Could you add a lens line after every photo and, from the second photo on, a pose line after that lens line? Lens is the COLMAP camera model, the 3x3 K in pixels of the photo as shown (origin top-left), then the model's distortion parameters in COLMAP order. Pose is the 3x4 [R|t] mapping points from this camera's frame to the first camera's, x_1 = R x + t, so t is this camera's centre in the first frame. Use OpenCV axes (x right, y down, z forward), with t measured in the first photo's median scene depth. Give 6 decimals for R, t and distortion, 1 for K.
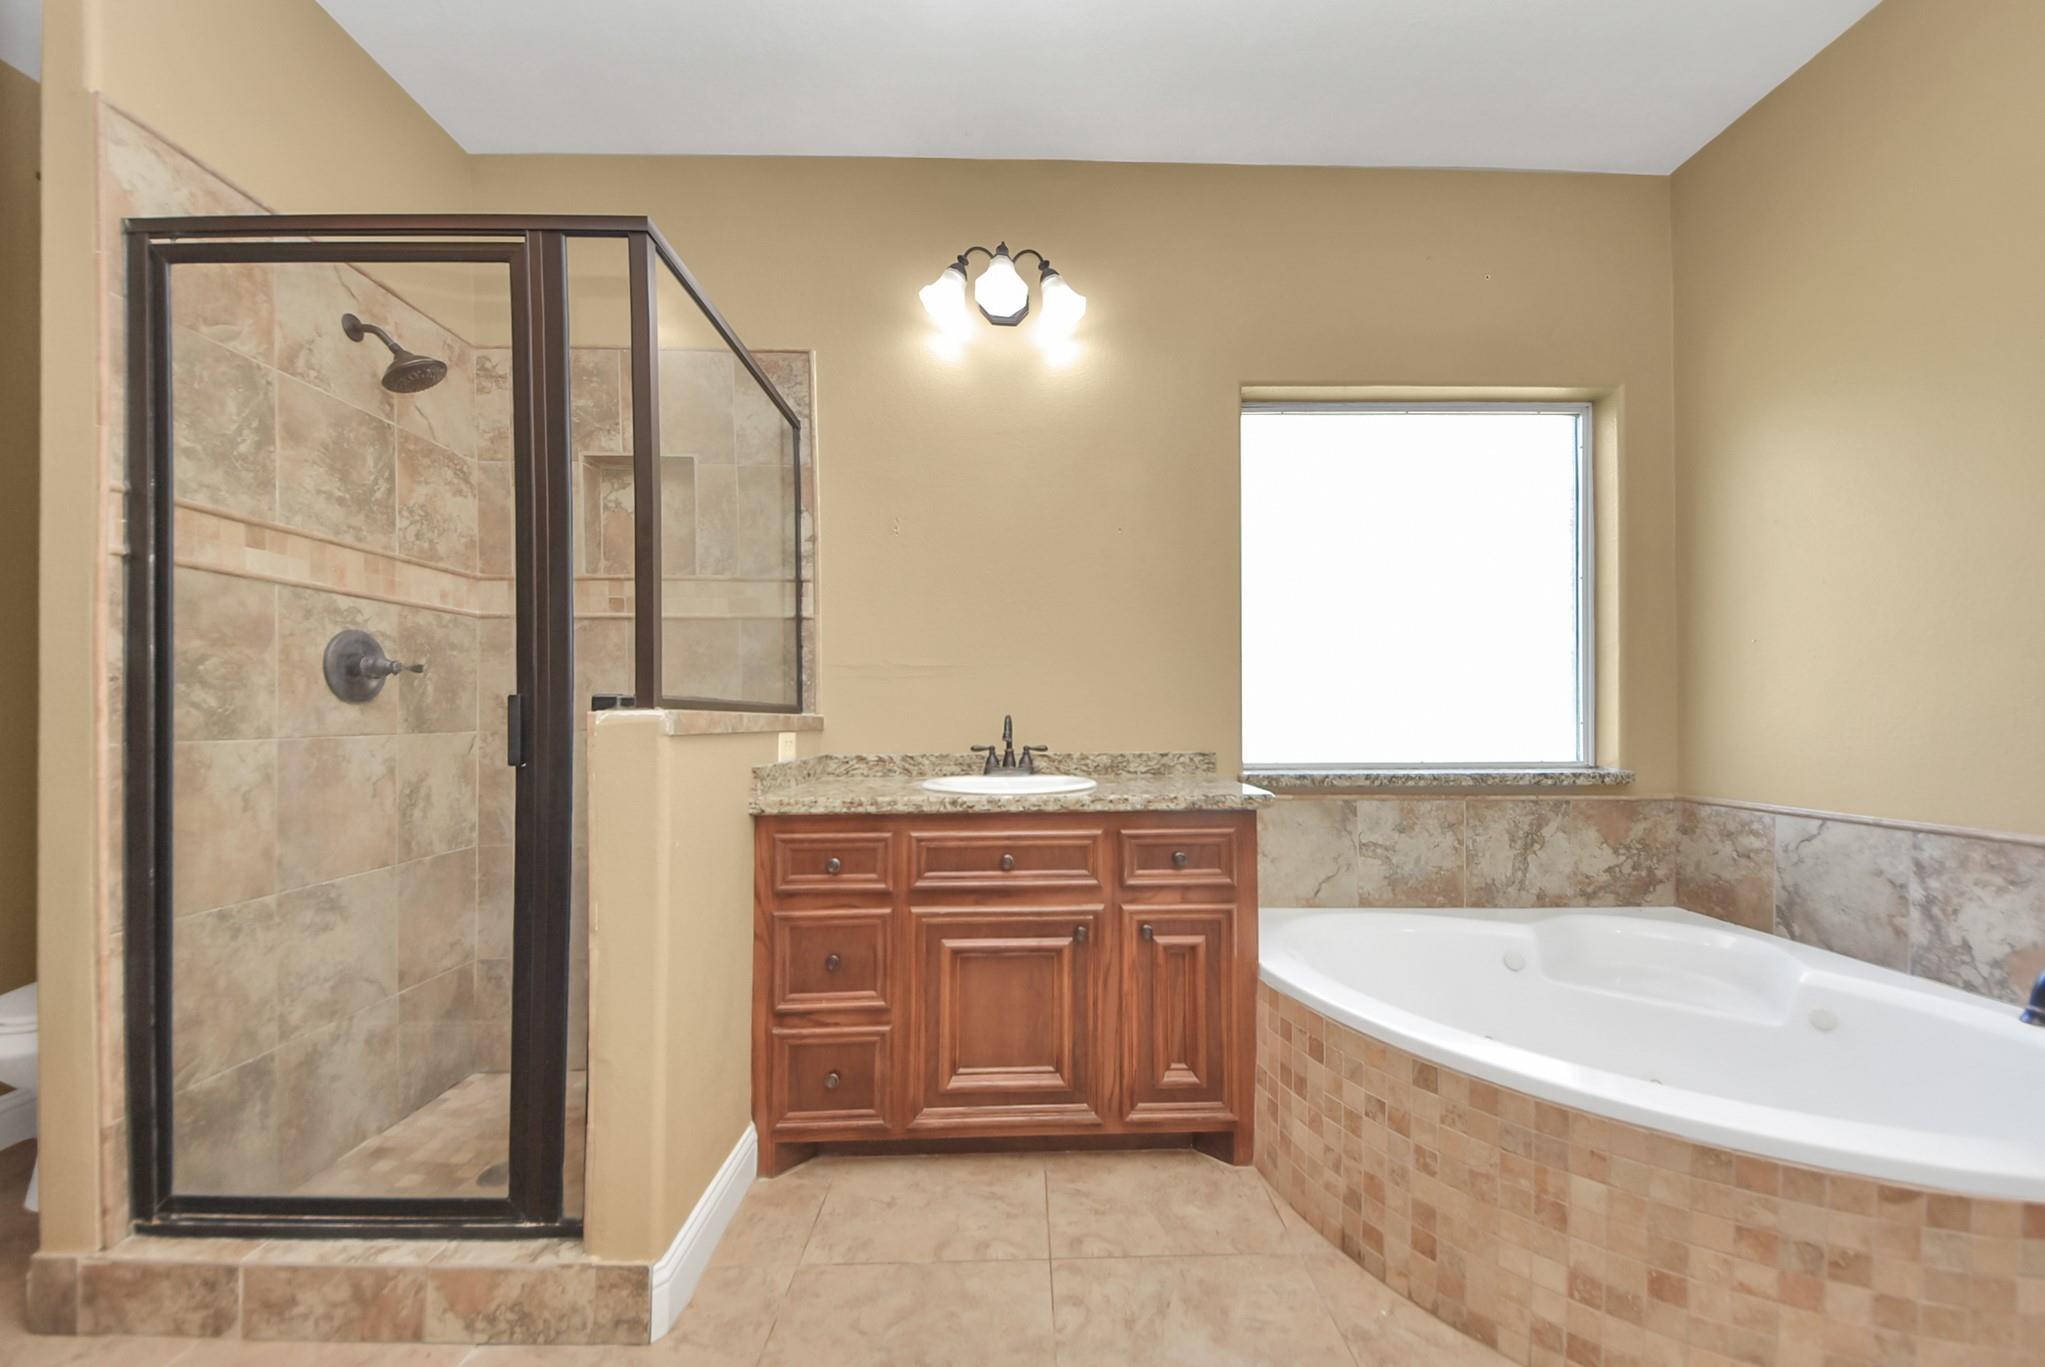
lens RADIAL K [[773.0, 0, 1030.6], [0, 773.0, 708.2], [0, 0, 1]] dist [0.002381, -0.011227]
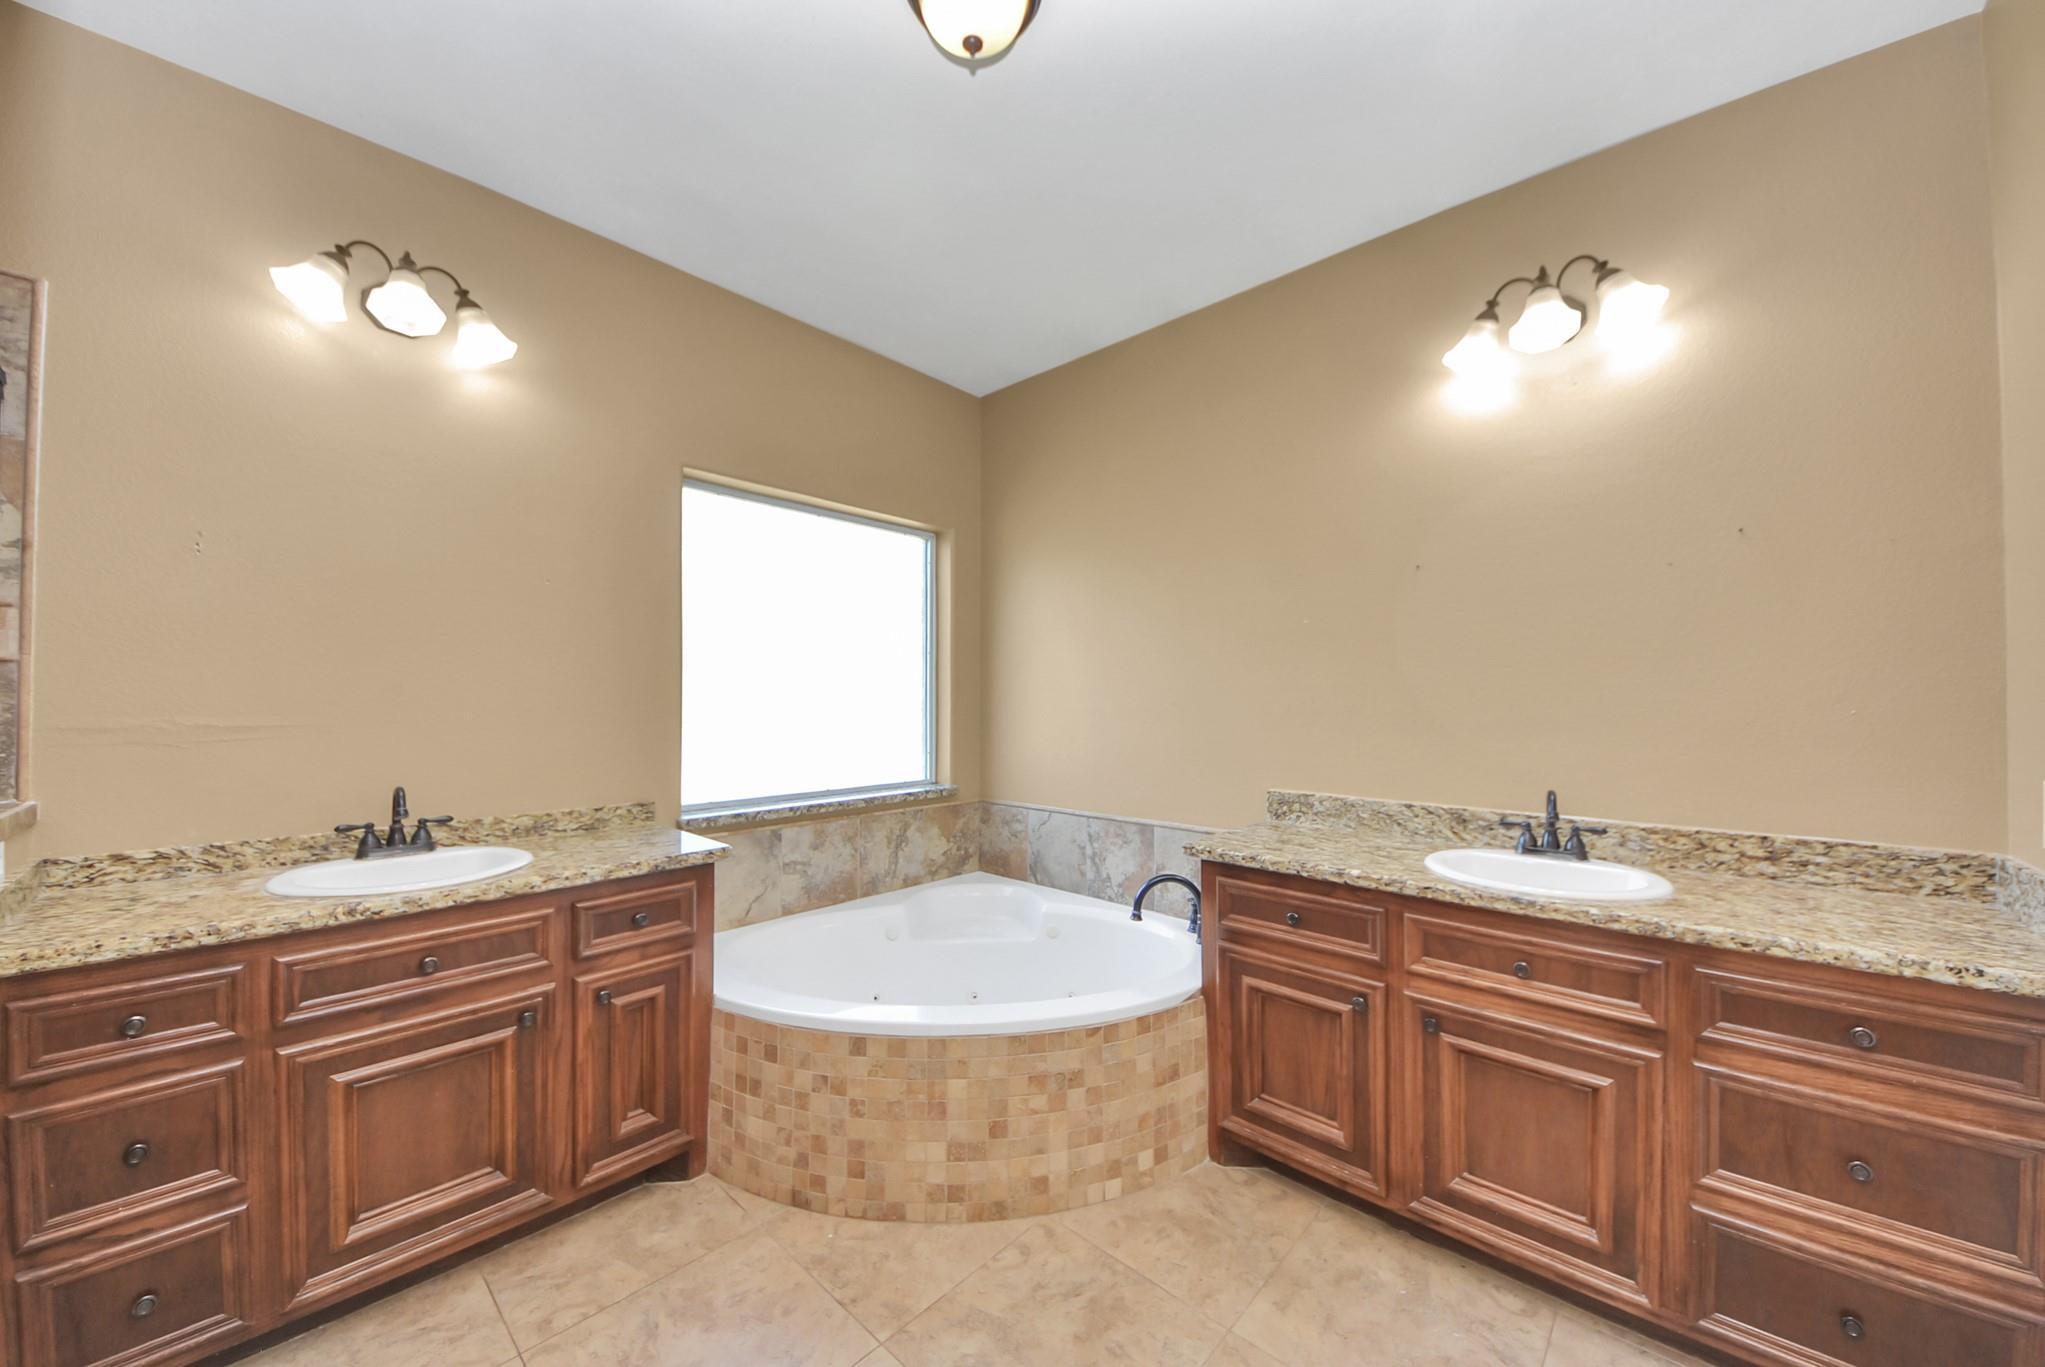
lens RADIAL K [[716.9, 0, 1045.6], [0, 716.9, 701.3], [0, 0, 1]] dist [0.027502, -0.017254]
pose [[0.683808, 0.000530, 0.729662, -0.159905], [-0.004635, 0.999983, 0.003617, -0.117754], [-0.729647, -0.005856, 0.683799, -0.101861]]
